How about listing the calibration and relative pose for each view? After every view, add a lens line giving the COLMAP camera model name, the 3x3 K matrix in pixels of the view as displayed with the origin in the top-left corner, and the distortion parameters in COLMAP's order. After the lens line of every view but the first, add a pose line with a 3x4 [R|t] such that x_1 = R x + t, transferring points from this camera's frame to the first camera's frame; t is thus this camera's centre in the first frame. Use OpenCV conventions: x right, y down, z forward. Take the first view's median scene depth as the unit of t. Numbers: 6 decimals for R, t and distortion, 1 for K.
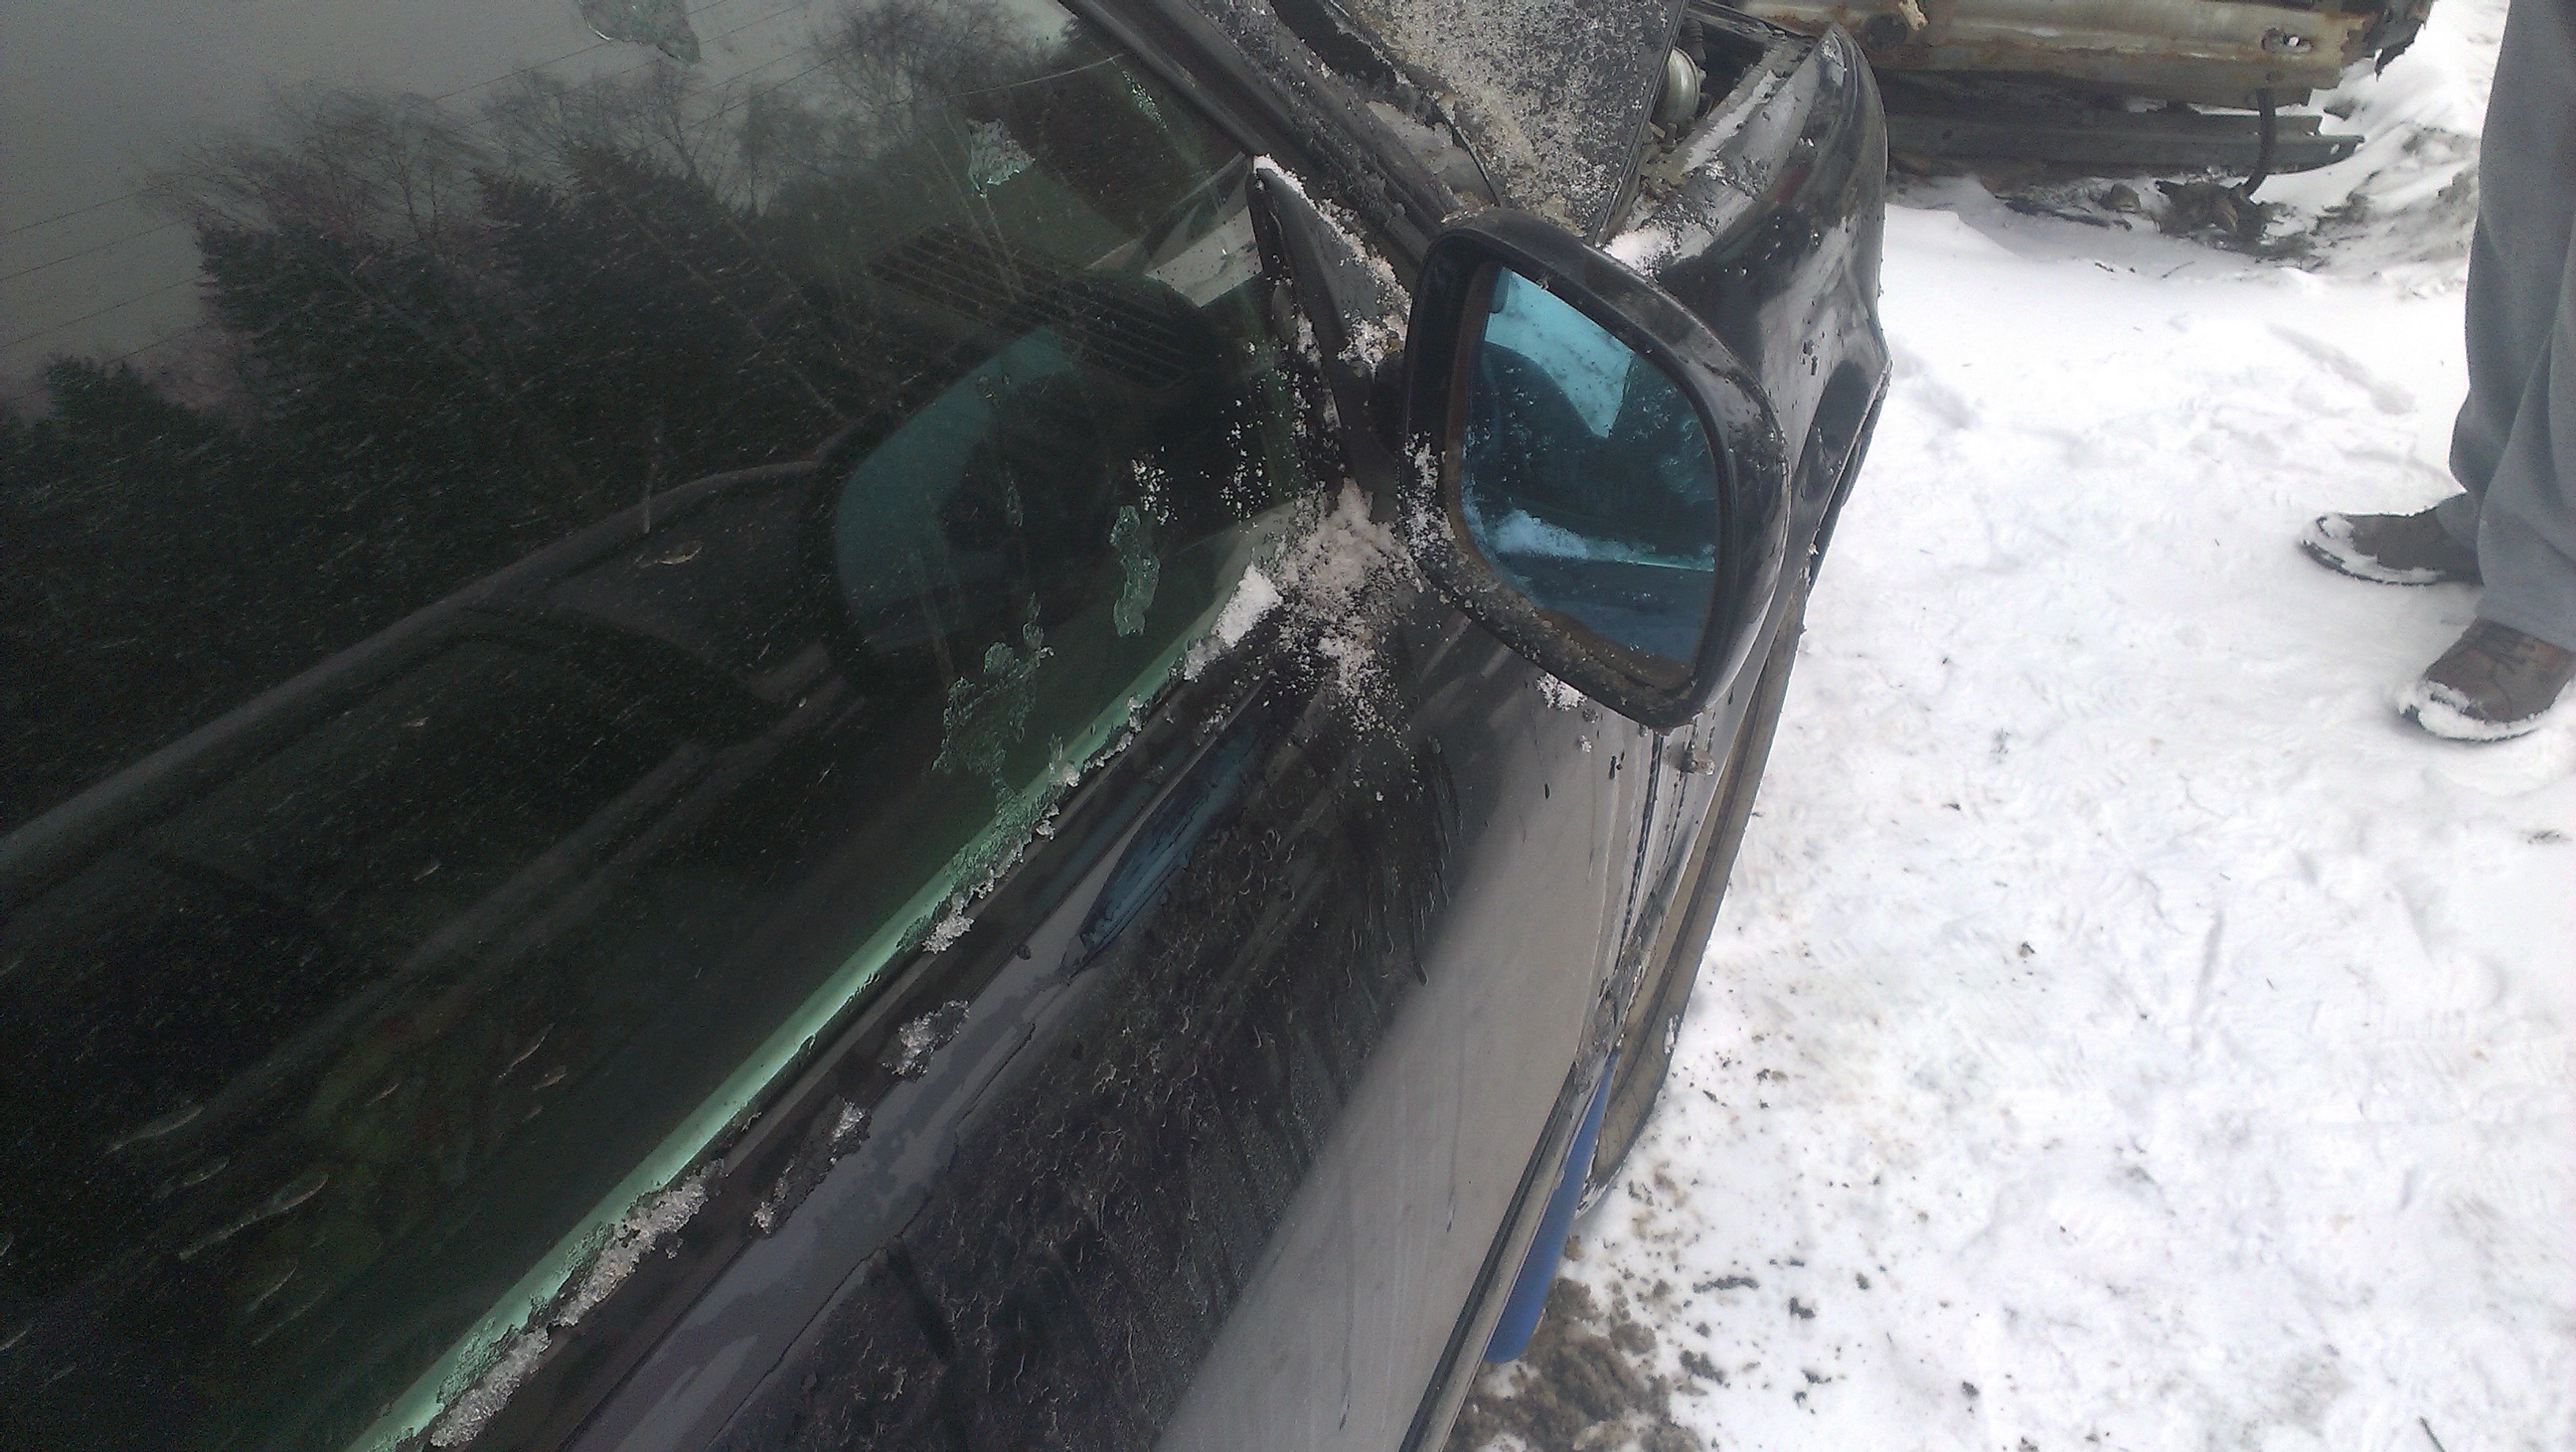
lens RADIAL K [[1994.7, 0, 1270.9], [0, 1994.7, 727.0], [0, 0, 1]] dist [0.177419, -0.290526]
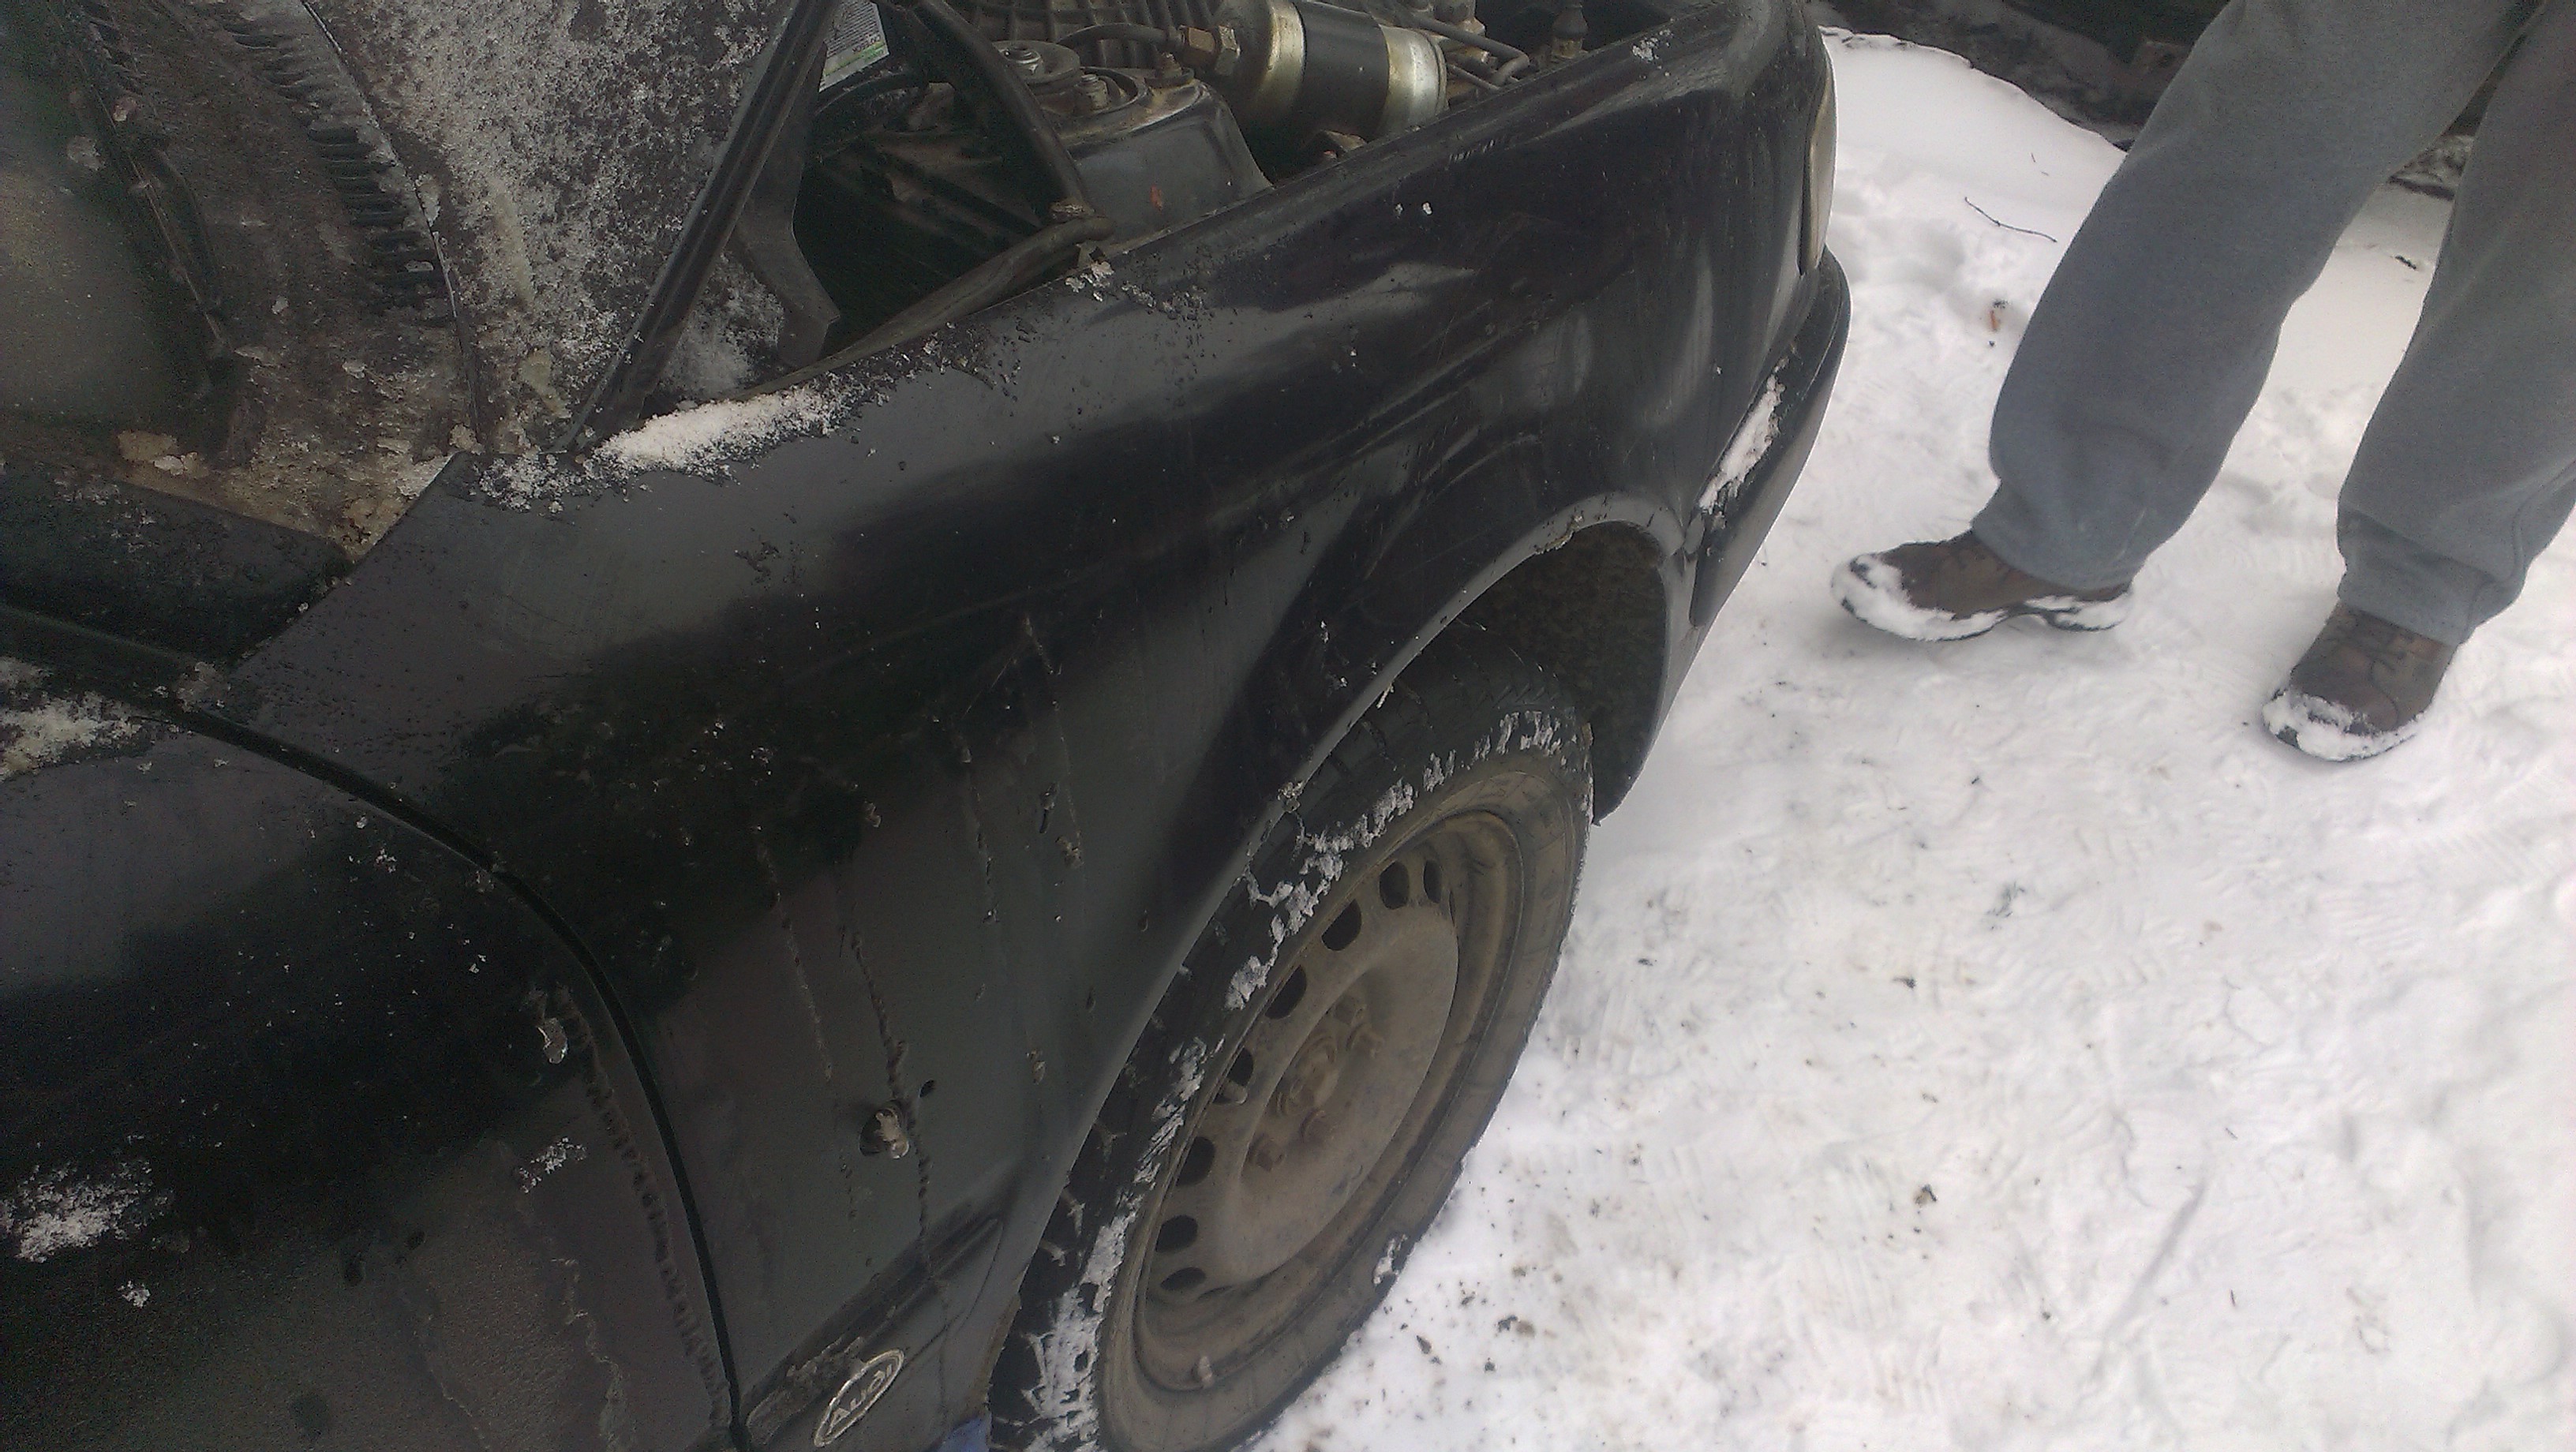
lens RADIAL K [[1994.7, 0, 1270.9], [0, 1994.7, 727.0], [0, 0, 1]] dist [0.177419, -0.290526]
pose [[0.974285, 0.115781, -0.193294, 0.254005], [-0.101761, 0.991507, 0.080983, -0.107381], [0.201029, -0.059230, 0.977793, 0.189307]]
